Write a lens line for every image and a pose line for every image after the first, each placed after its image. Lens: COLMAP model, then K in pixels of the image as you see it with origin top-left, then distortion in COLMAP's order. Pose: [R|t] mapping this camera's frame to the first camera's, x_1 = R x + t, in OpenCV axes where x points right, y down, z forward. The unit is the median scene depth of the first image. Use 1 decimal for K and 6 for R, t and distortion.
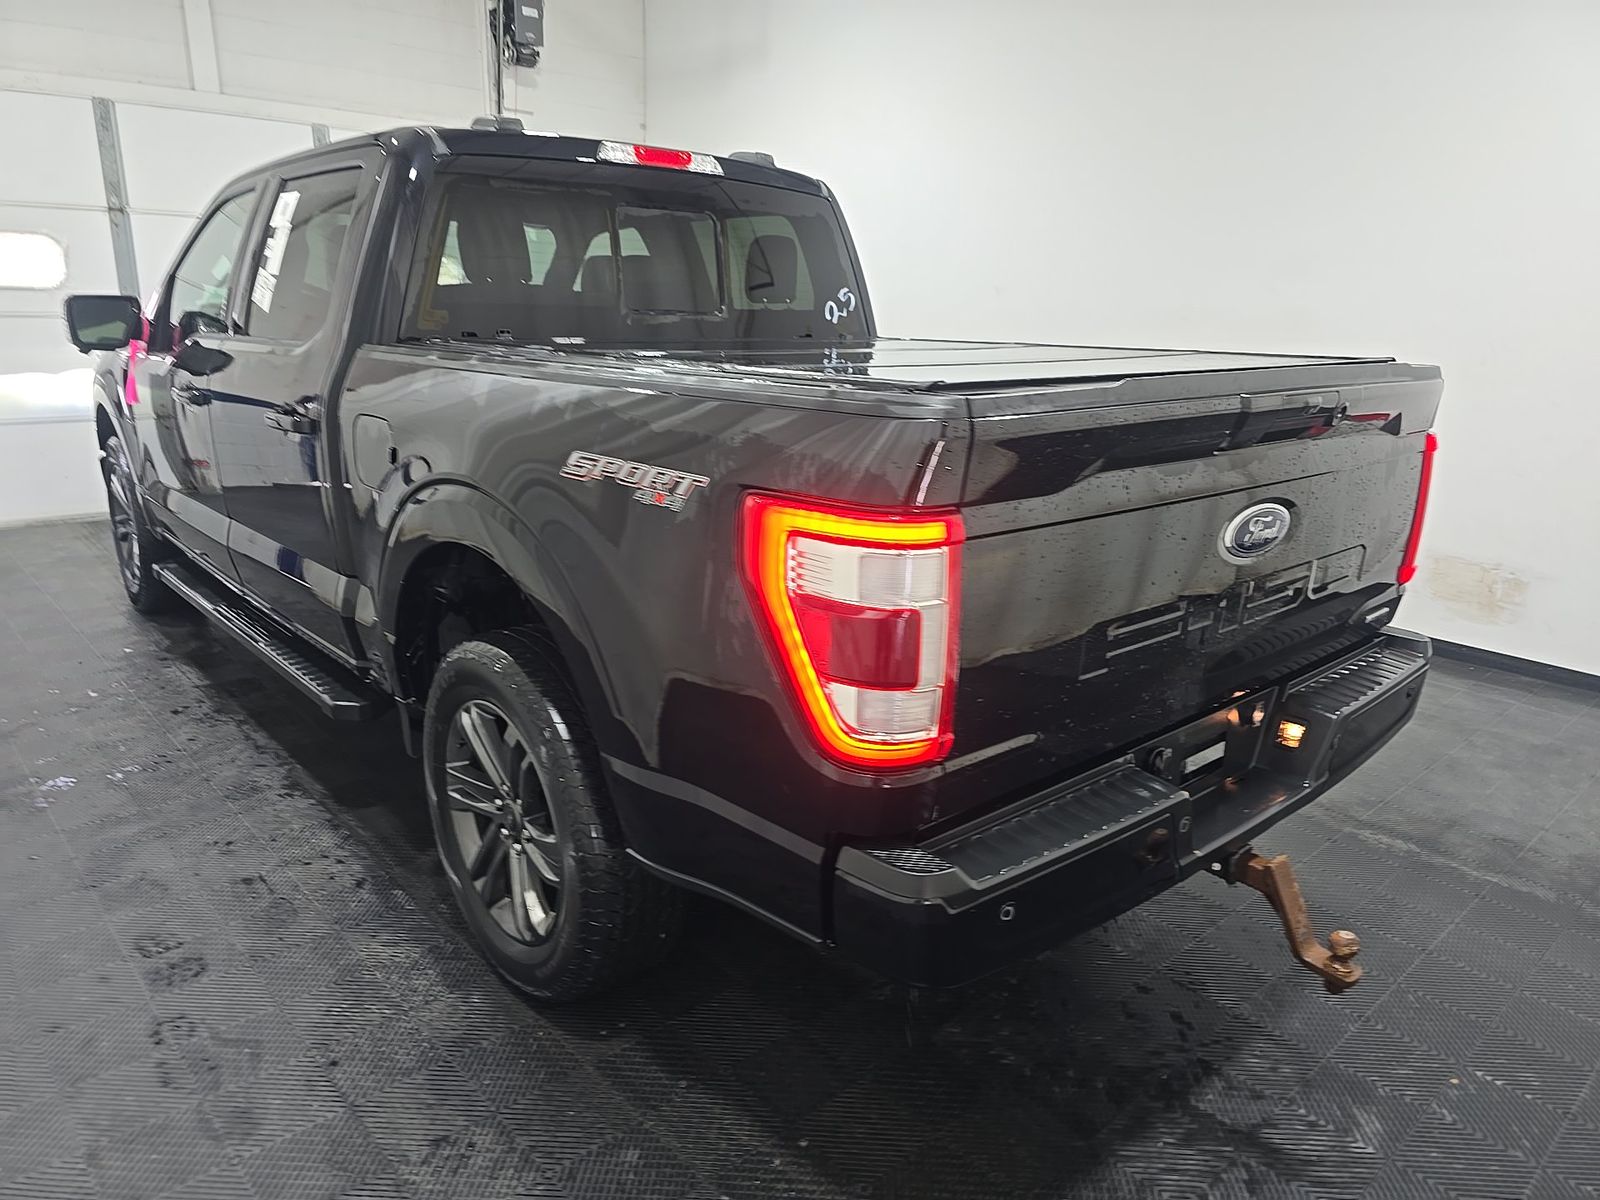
lens RADIAL K [[1080.5, 0, 823.4], [0, 1080.5, 608.7], [0, 0, 1]] dist [0.031300, -0.033279]
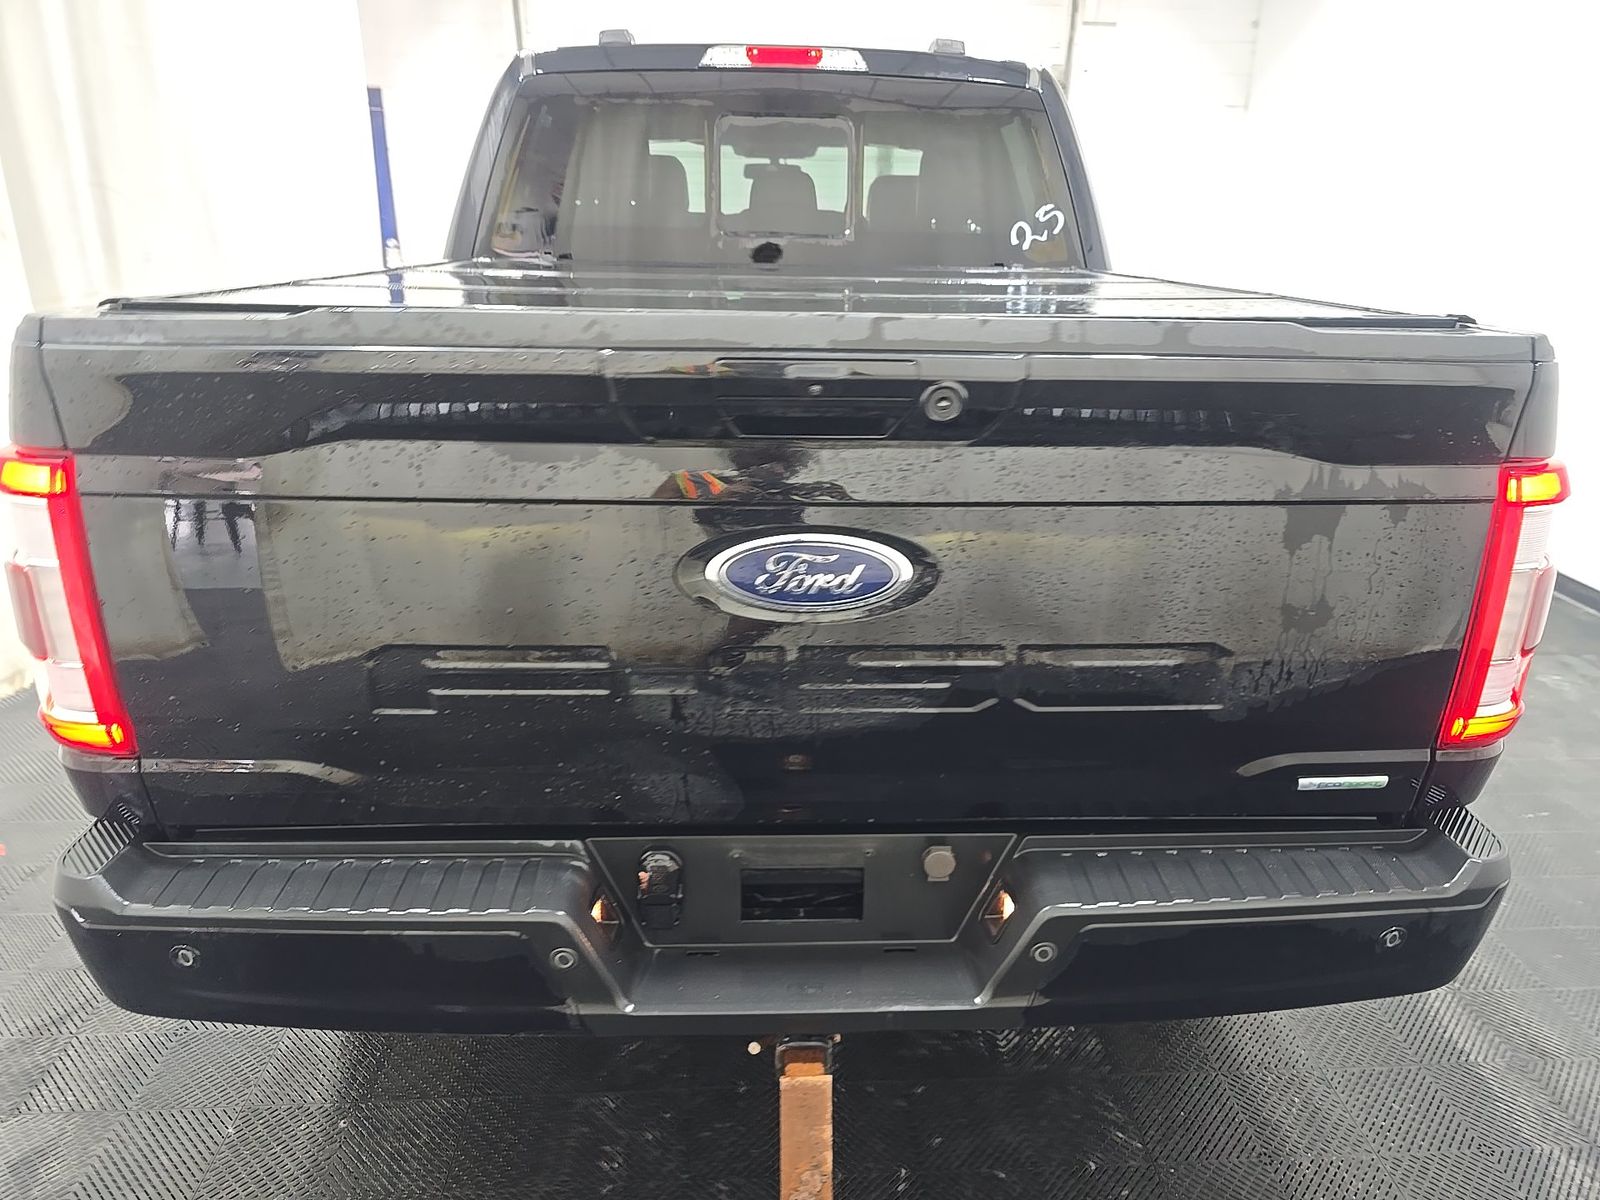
lens RADIAL K [[1080.5, 0, 823.4], [0, 1080.5, 608.7], [0, 0, 1]] dist [0.031300, -0.033279]
pose [[0.770943, 0.205246, -0.602927, 0.495375], [-0.172678, 0.978554, 0.112316, -0.077734], [0.613049, 0.017523, 0.789850, 0.319455]]
